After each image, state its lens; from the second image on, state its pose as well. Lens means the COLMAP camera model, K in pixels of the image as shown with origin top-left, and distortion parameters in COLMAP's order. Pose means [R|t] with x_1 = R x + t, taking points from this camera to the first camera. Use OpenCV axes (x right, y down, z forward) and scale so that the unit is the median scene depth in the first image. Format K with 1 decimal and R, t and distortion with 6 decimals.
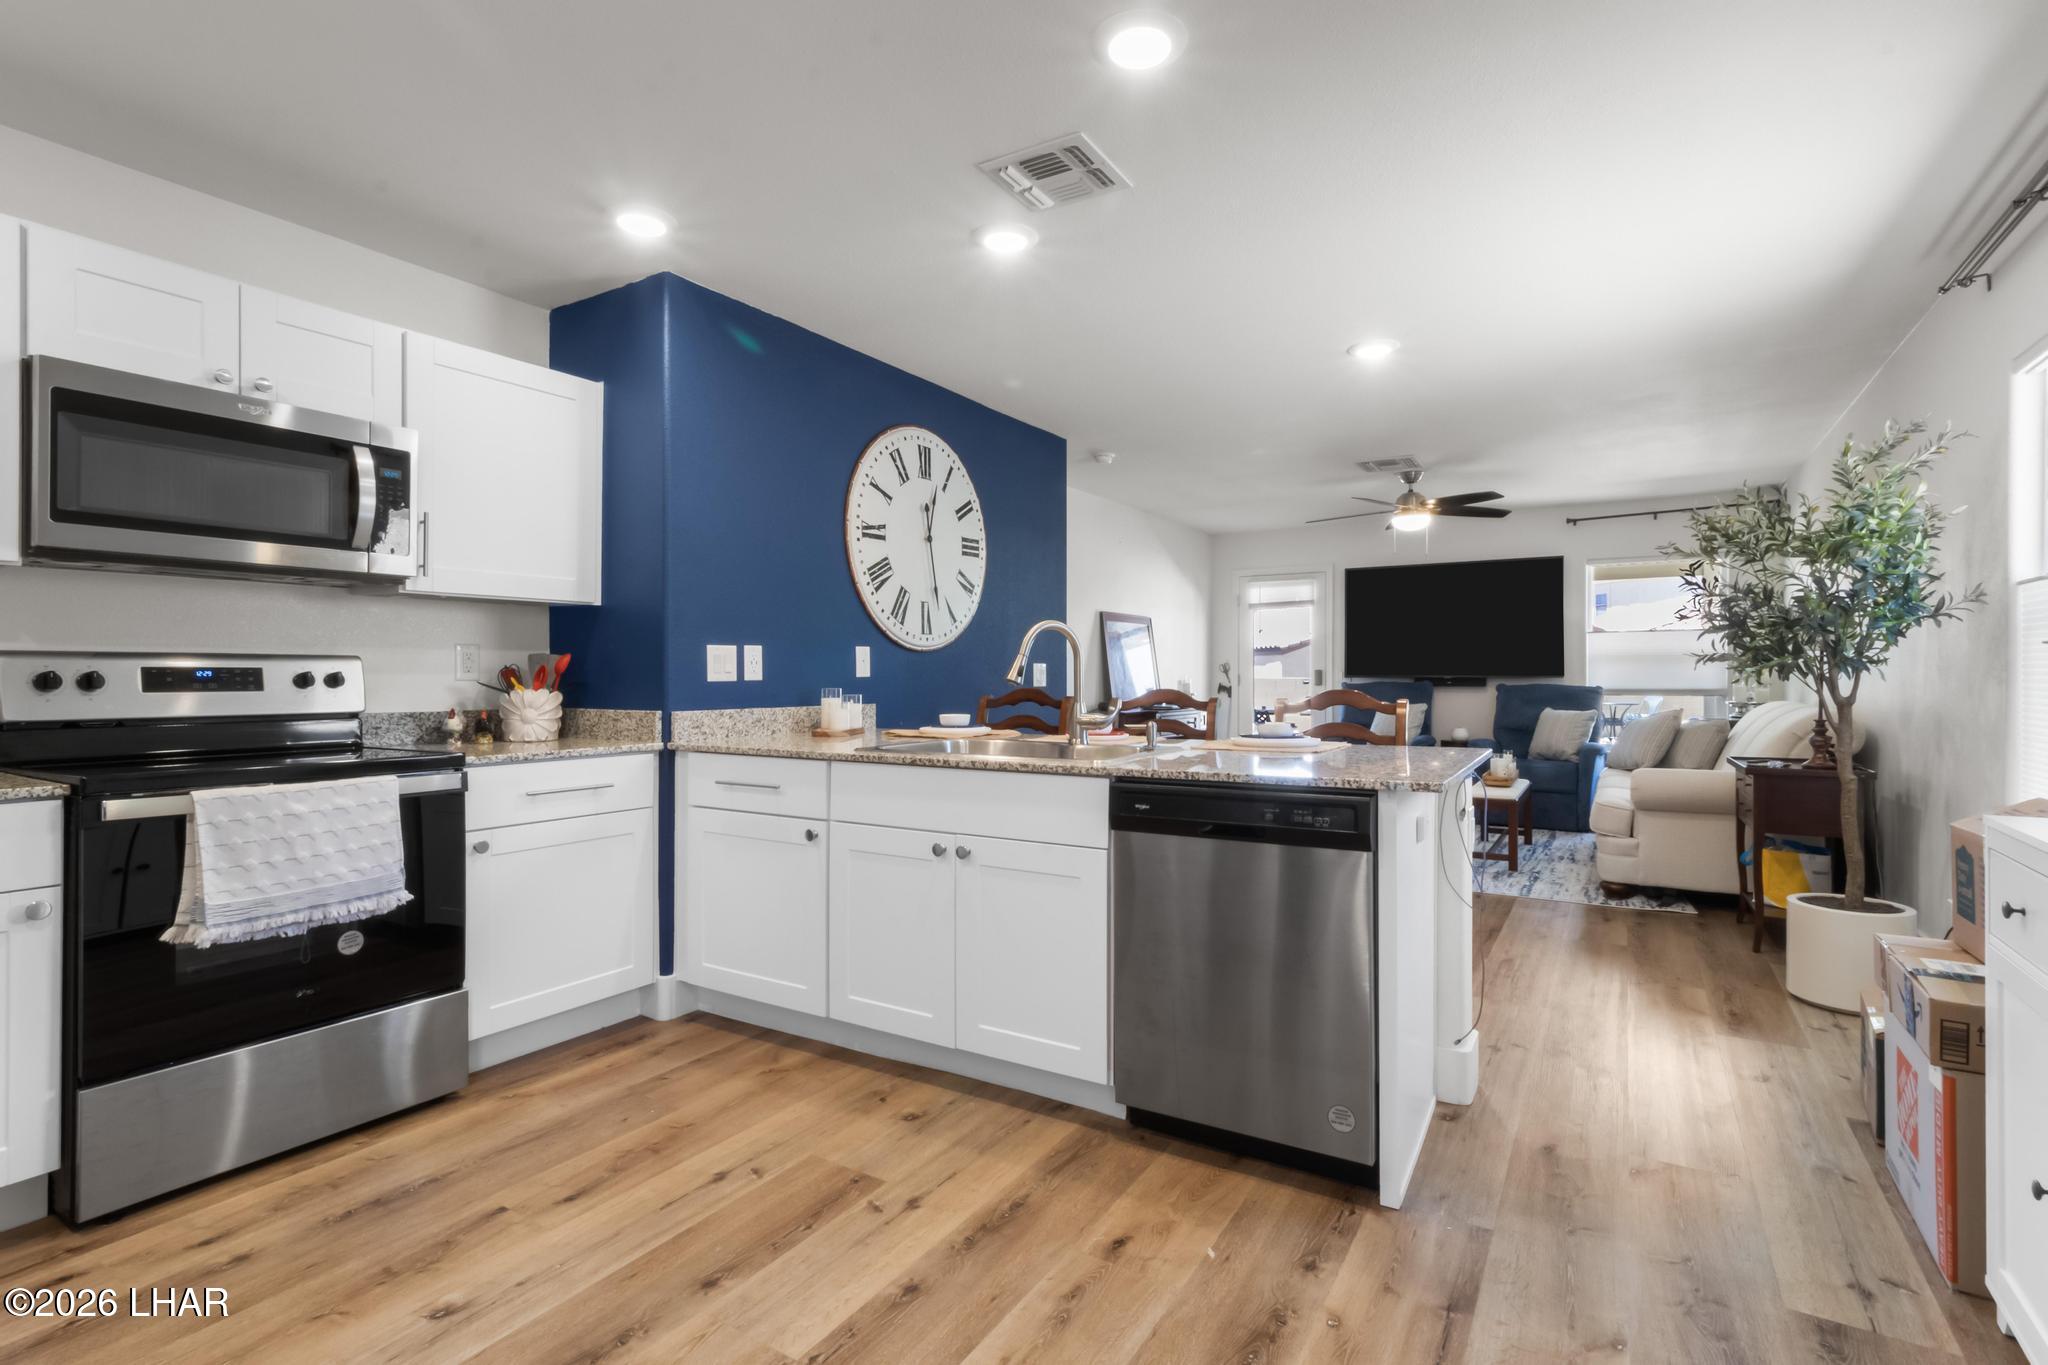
lens RADIAL K [[941.5, 0, 1024.0], [0, 941.5, 682.5], [0, 0, 1]] dist [-0.012578, 0.000470]
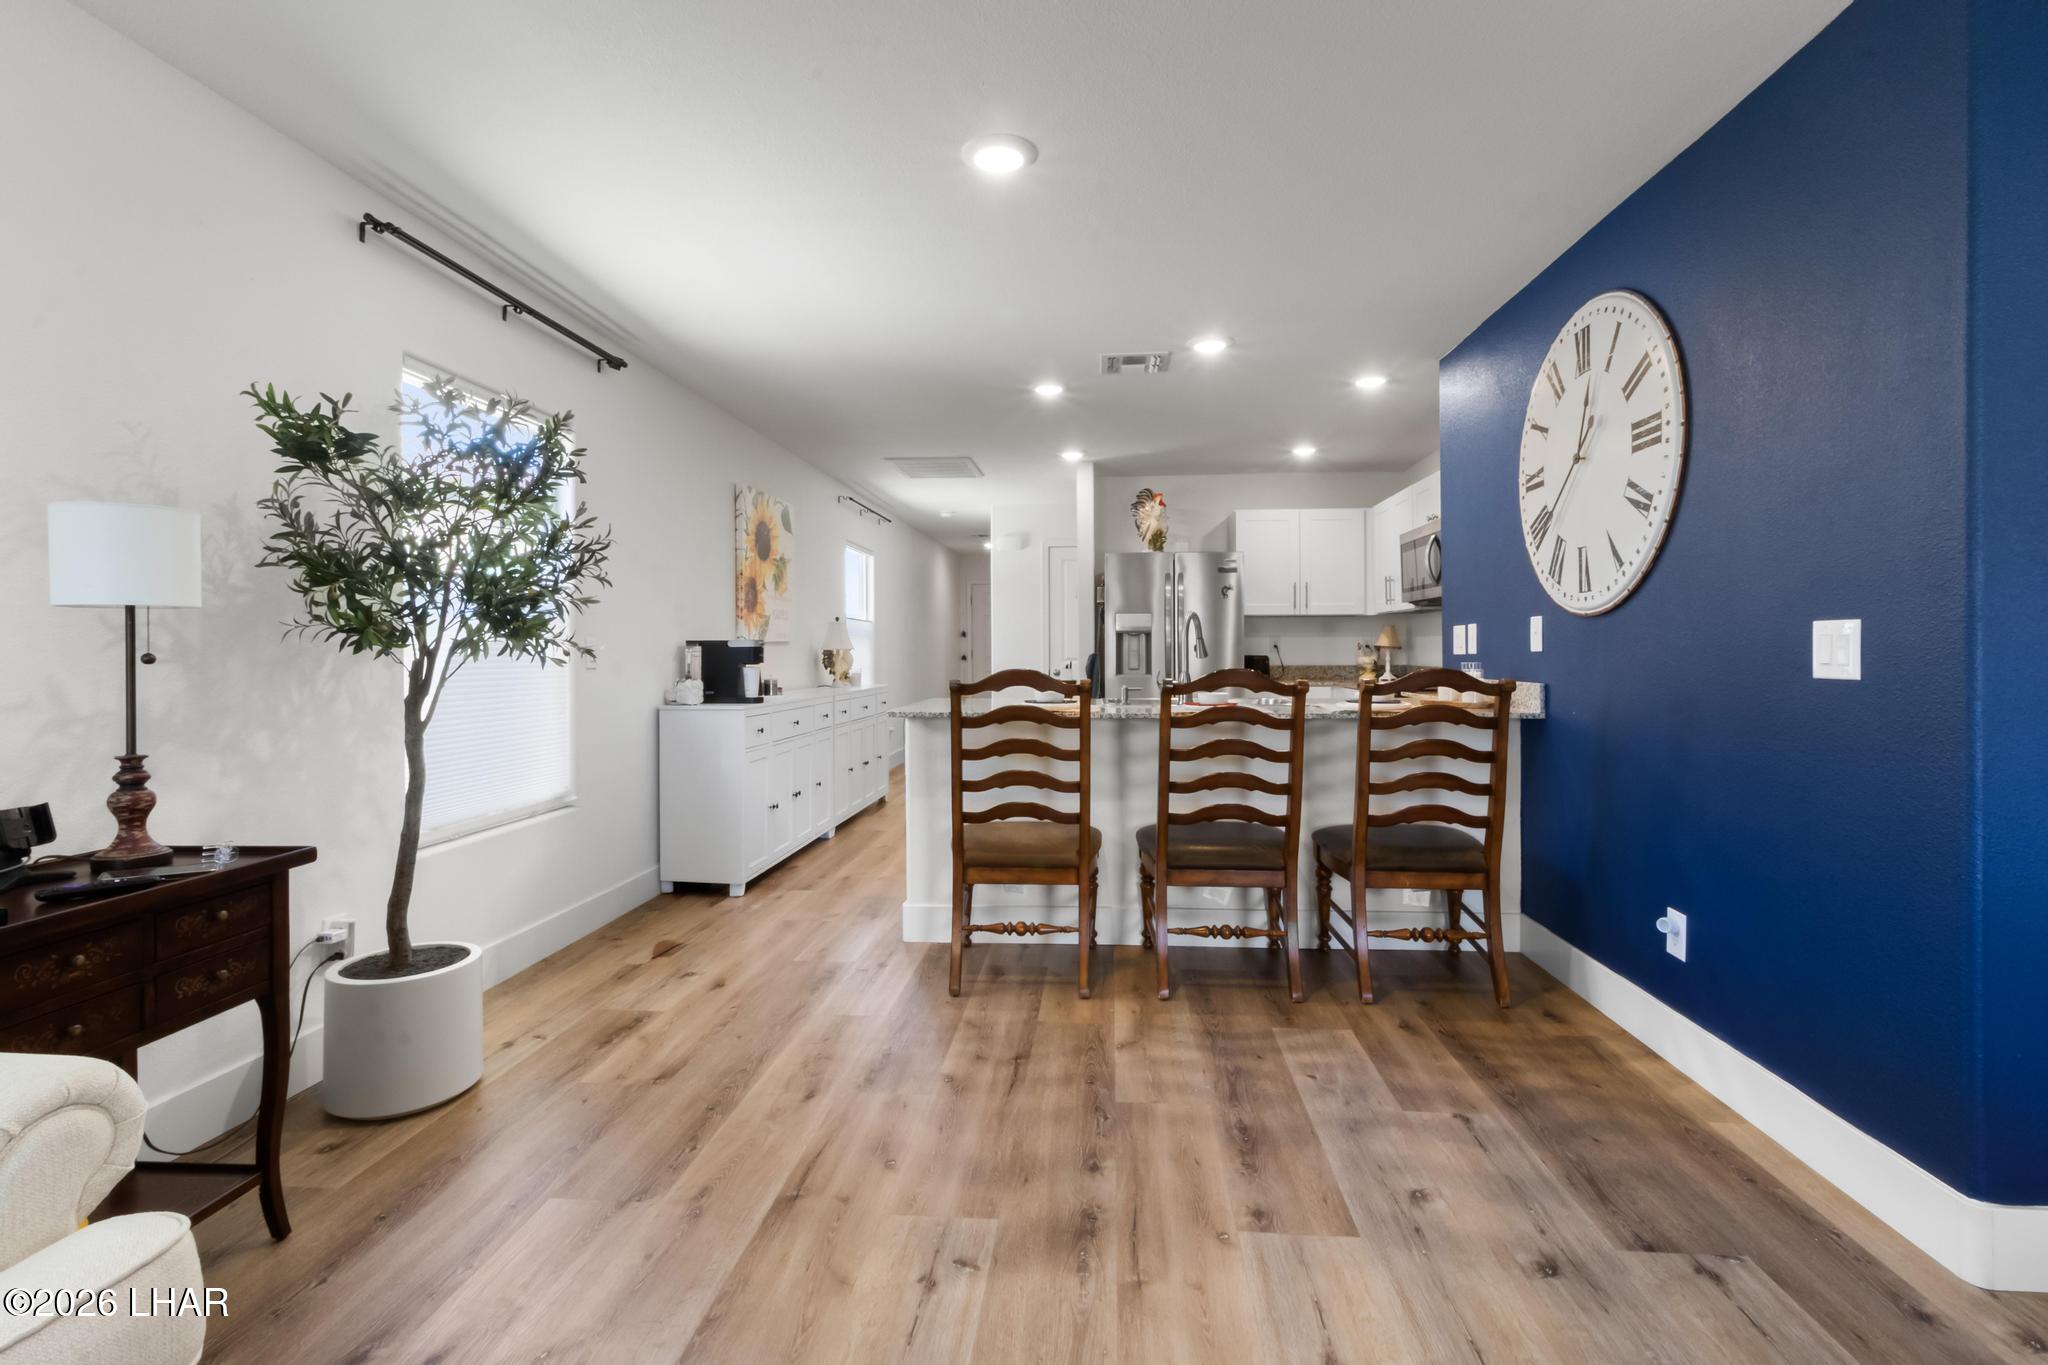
lens RADIAL K [[952.2, 0, 1029.9], [0, 952.2, 649.4], [0, 0, 1]] dist [0.002211, 0.000340]
pose [[-0.886241, 0.005795, -0.463189, 0.811736], [0.003327, 0.999976, 0.006146, -0.018467], [0.463213, 0.003906, -0.886238, 1.950485]]
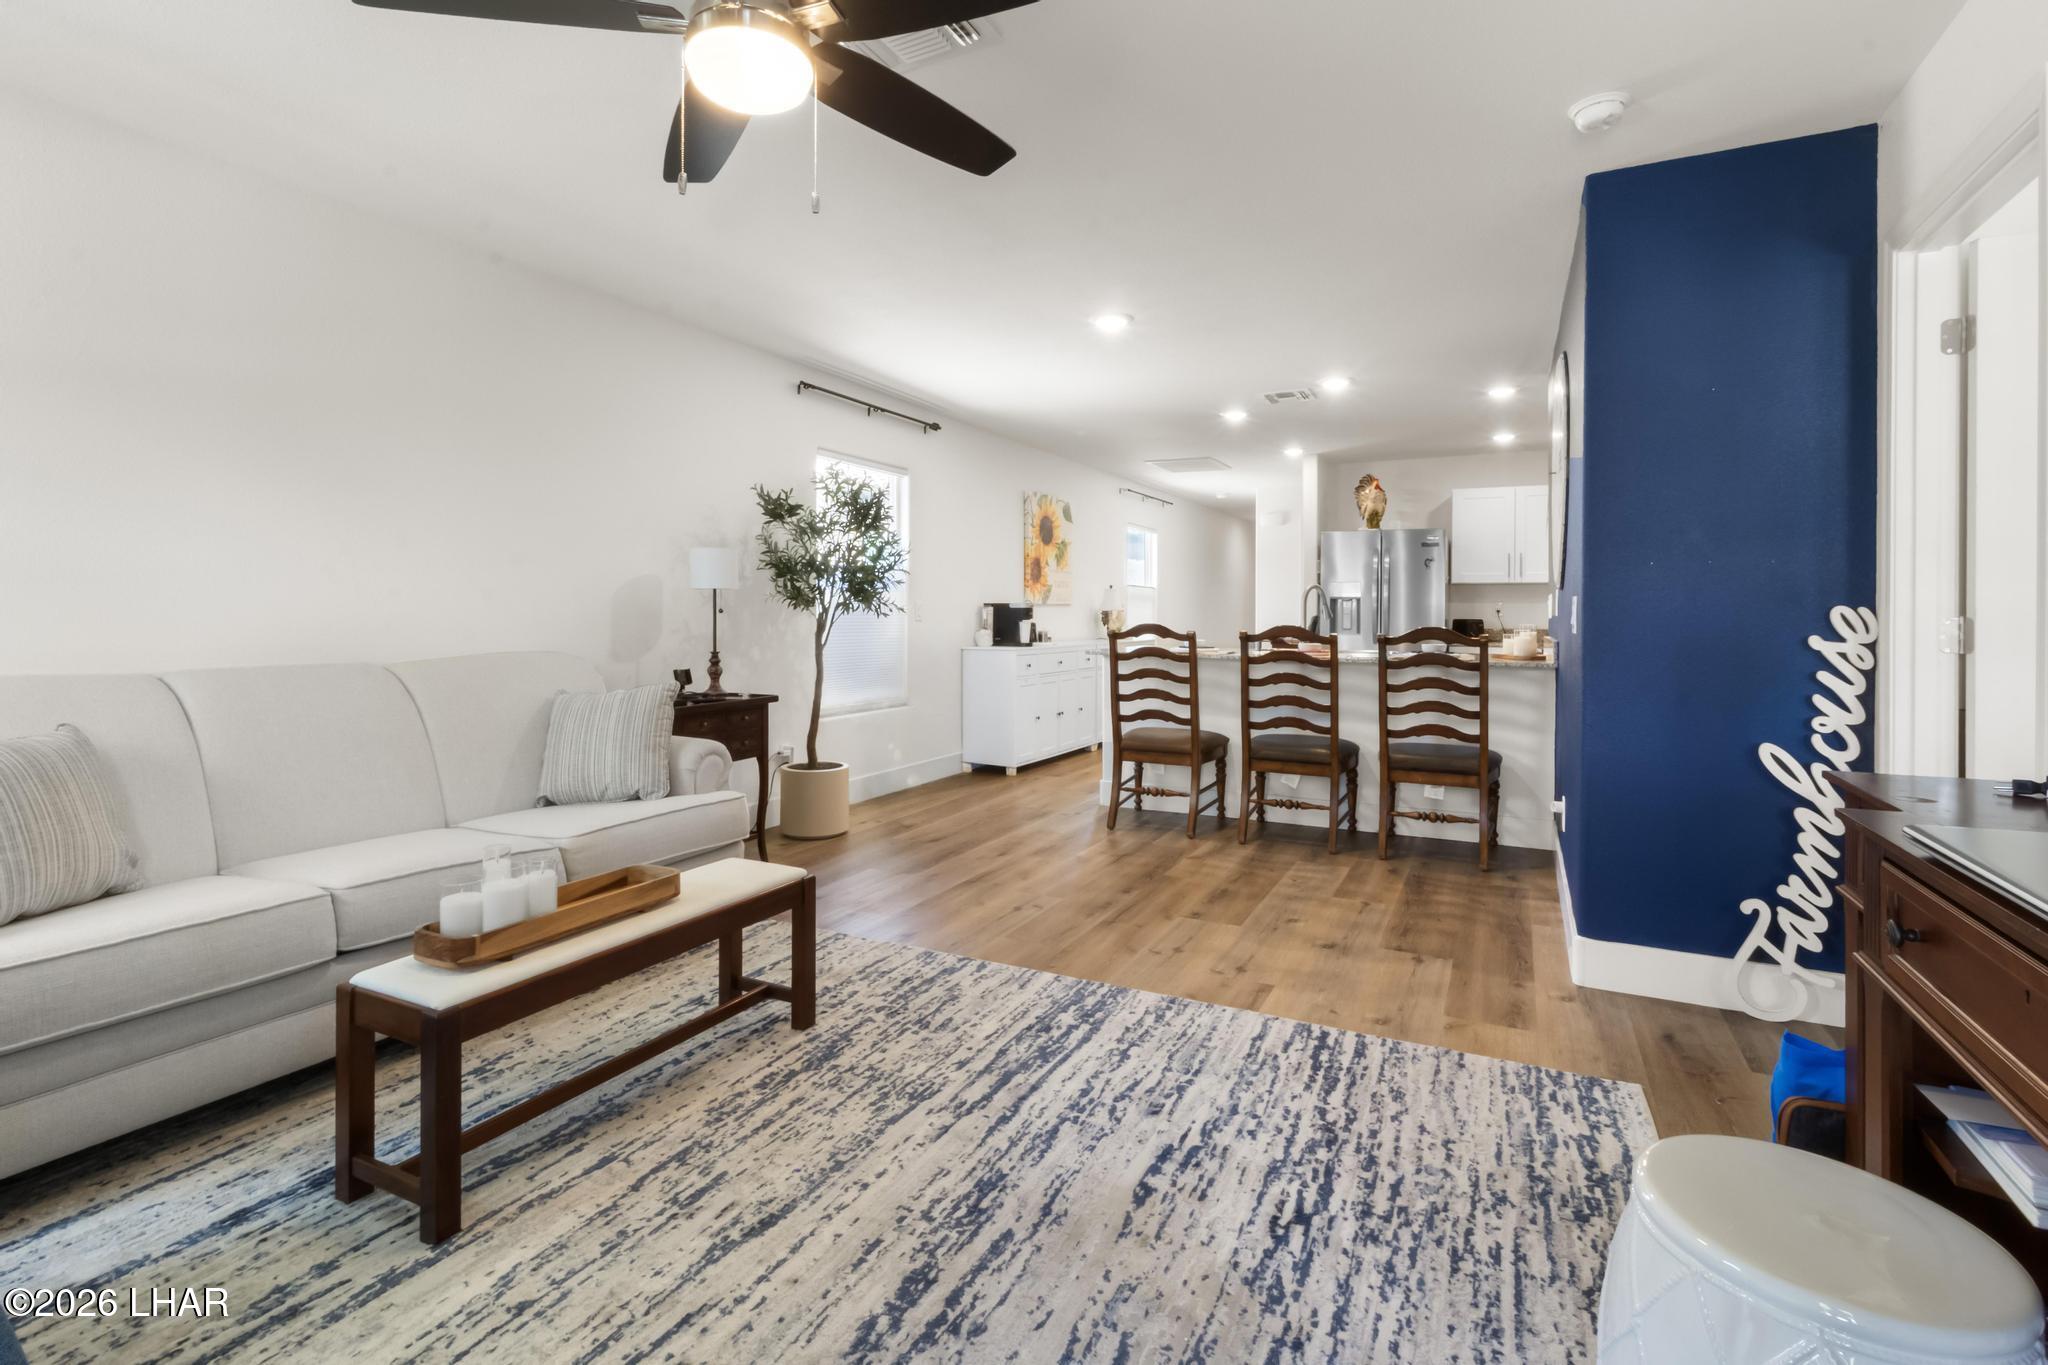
lens RADIAL K [[954.2, 0, 1023.7], [0, 954.2, 623.7], [0, 0, 1]] dist [0.000593, 0.000334]
pose [[-0.995483, -0.001645, -0.094929, 0.714597], [-0.003566, 0.999792, 0.020079, -0.021672], [0.094876, 0.020327, -0.995282, 2.590712]]
